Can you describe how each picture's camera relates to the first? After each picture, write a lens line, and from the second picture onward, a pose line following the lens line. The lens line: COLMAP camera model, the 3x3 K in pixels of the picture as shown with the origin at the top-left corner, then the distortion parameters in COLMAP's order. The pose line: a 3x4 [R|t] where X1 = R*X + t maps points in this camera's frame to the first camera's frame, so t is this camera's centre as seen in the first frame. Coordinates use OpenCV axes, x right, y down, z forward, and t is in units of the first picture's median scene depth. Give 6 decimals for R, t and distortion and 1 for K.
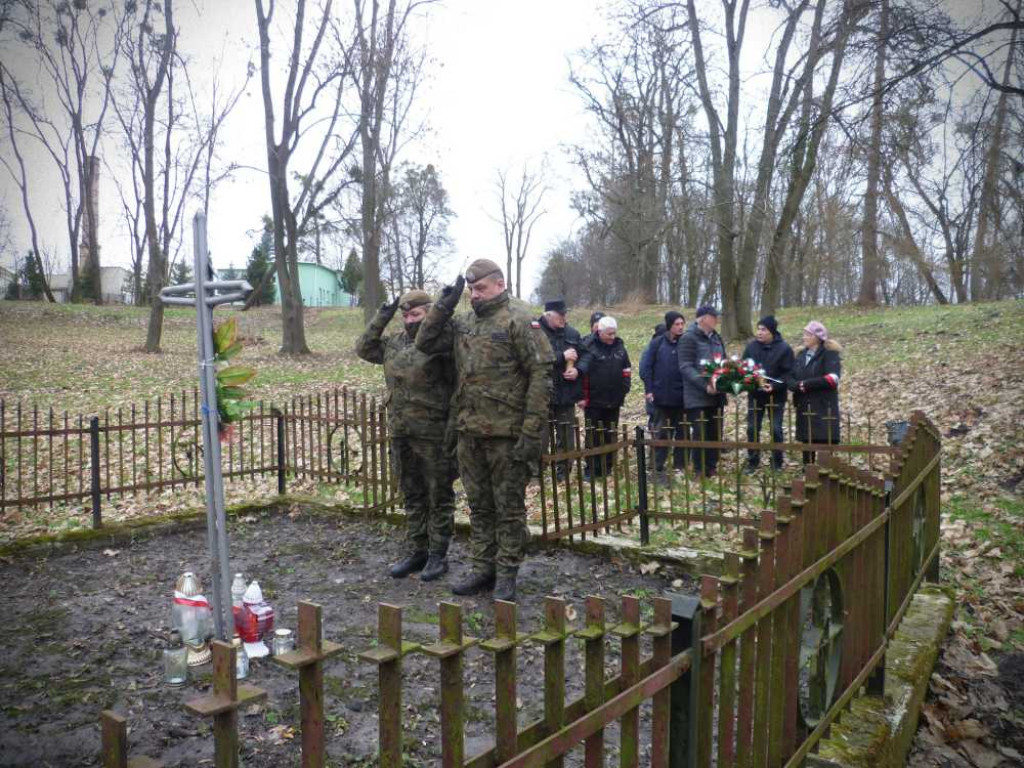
lens RADIAL K [[852.1, 0, 511.7], [0, 852.1, 380.1], [0, 0, 1]] dist [-0.087977, 0.030494]
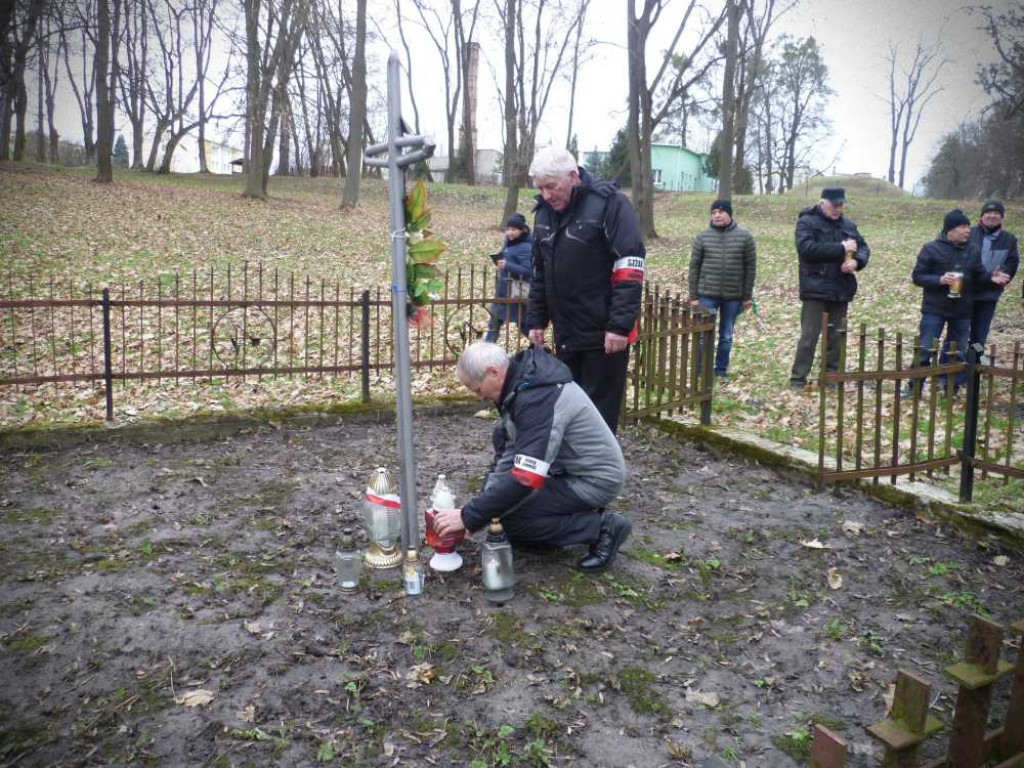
lens RADIAL K [[852.1, 0, 509.5], [0, 852.1, 389.2], [0, 0, 1]] dist [-0.087977, 0.030494]
pose [[0.912198, 0.103697, -0.396411, 0.009656], [-0.046282, 0.987331, 0.151772, -0.000056], [0.407127, -0.120099, 0.905441, 0.023417]]
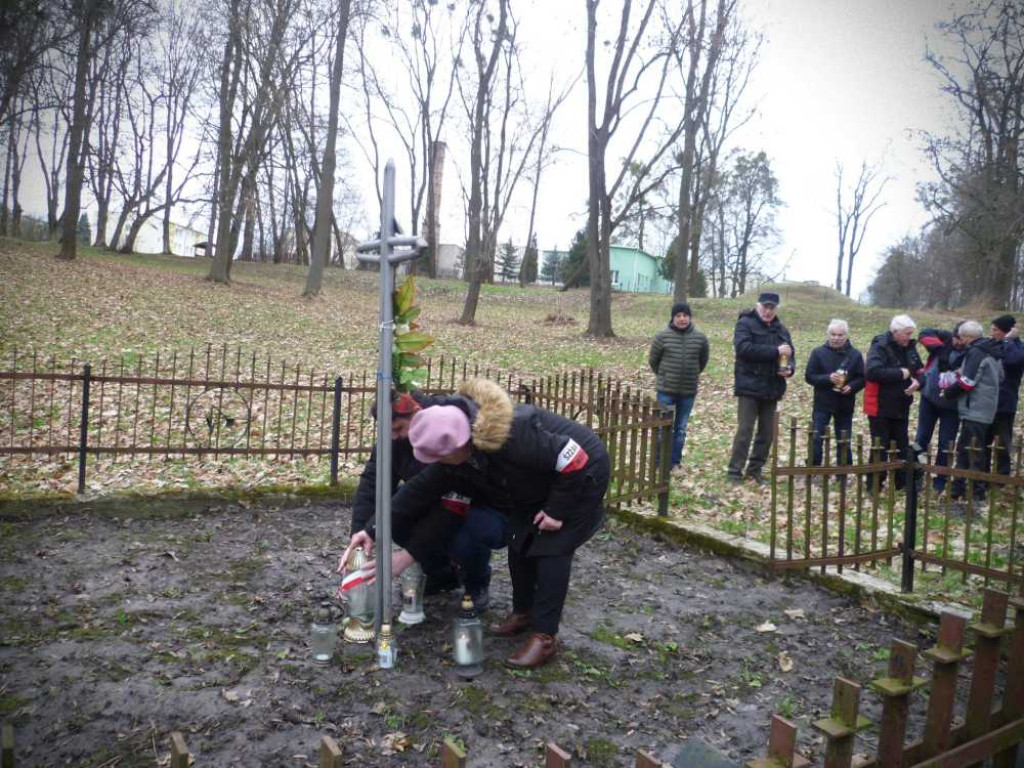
lens RADIAL K [[852.1, 0, 509.4], [0, 852.1, 381.9], [0, 0, 1]] dist [-0.087977, 0.030494]
pose [[0.929197, 0.089378, -0.358614, 0.010041], [-0.083591, 0.995998, 0.031645, 0.000099], [0.360008, 0.000572, 0.932949, 0.016907]]
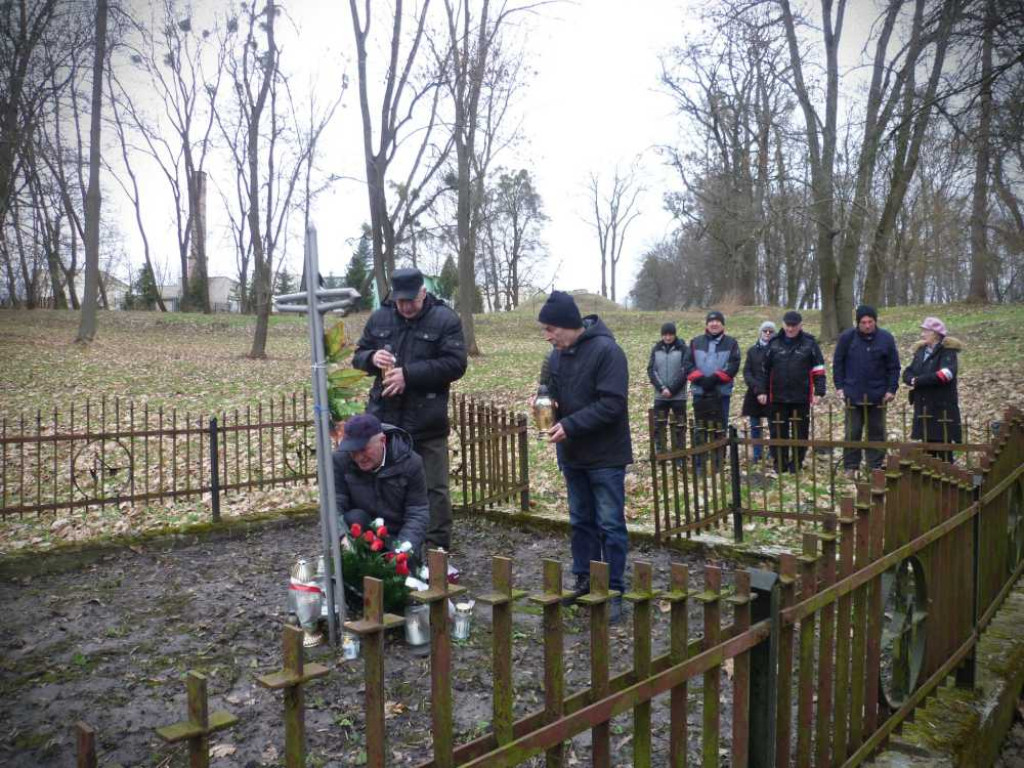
lens RADIAL K [[852.1, 0, 510.6], [0, 852.1, 381.5], [0, 0, 1]] dist [-0.087977, 0.030494]
pose [[0.993632, -0.006117, -0.112504, 0.000127], [0.005808, 0.999978, -0.003074, 0.000492], [0.112521, 0.002401, 0.993646, -0.004747]]
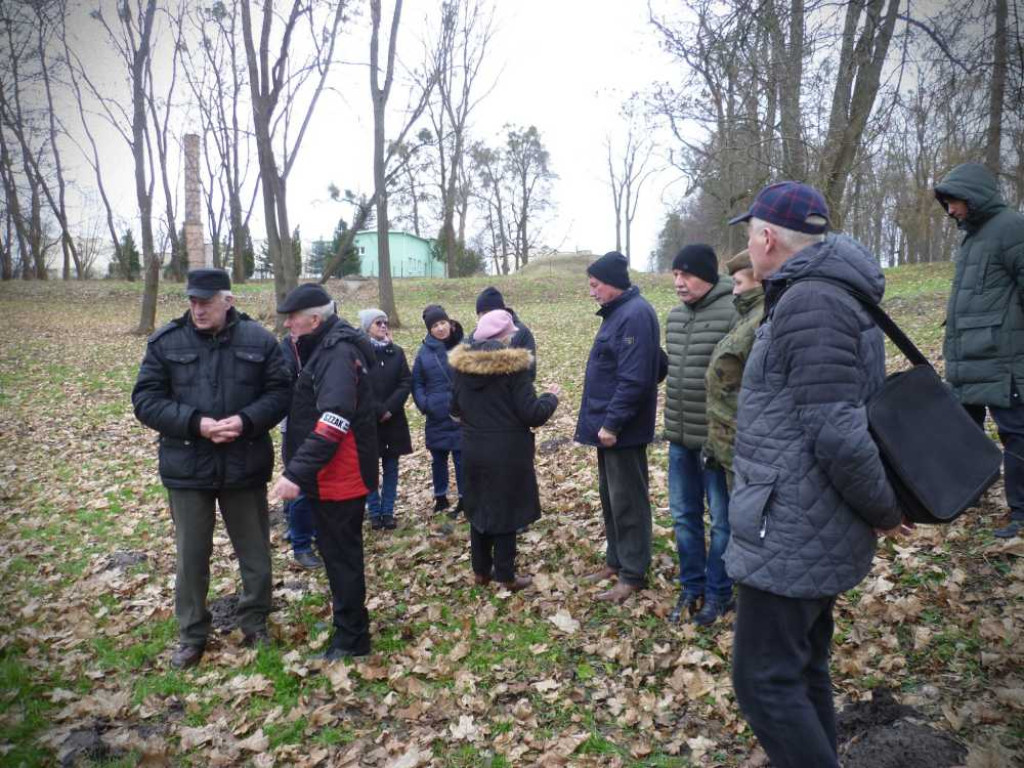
lens RADIAL K [[852.1, 0, 511.6], [0, 852.1, 391.1], [0, 0, 1]] dist [-0.087977, 0.030494]
pose [[0.988761, -0.007913, -0.149298, 0.099319], [0.015831, 0.998526, 0.051921, -0.010699], [0.148667, -0.053700, 0.987428, 0.113598]]
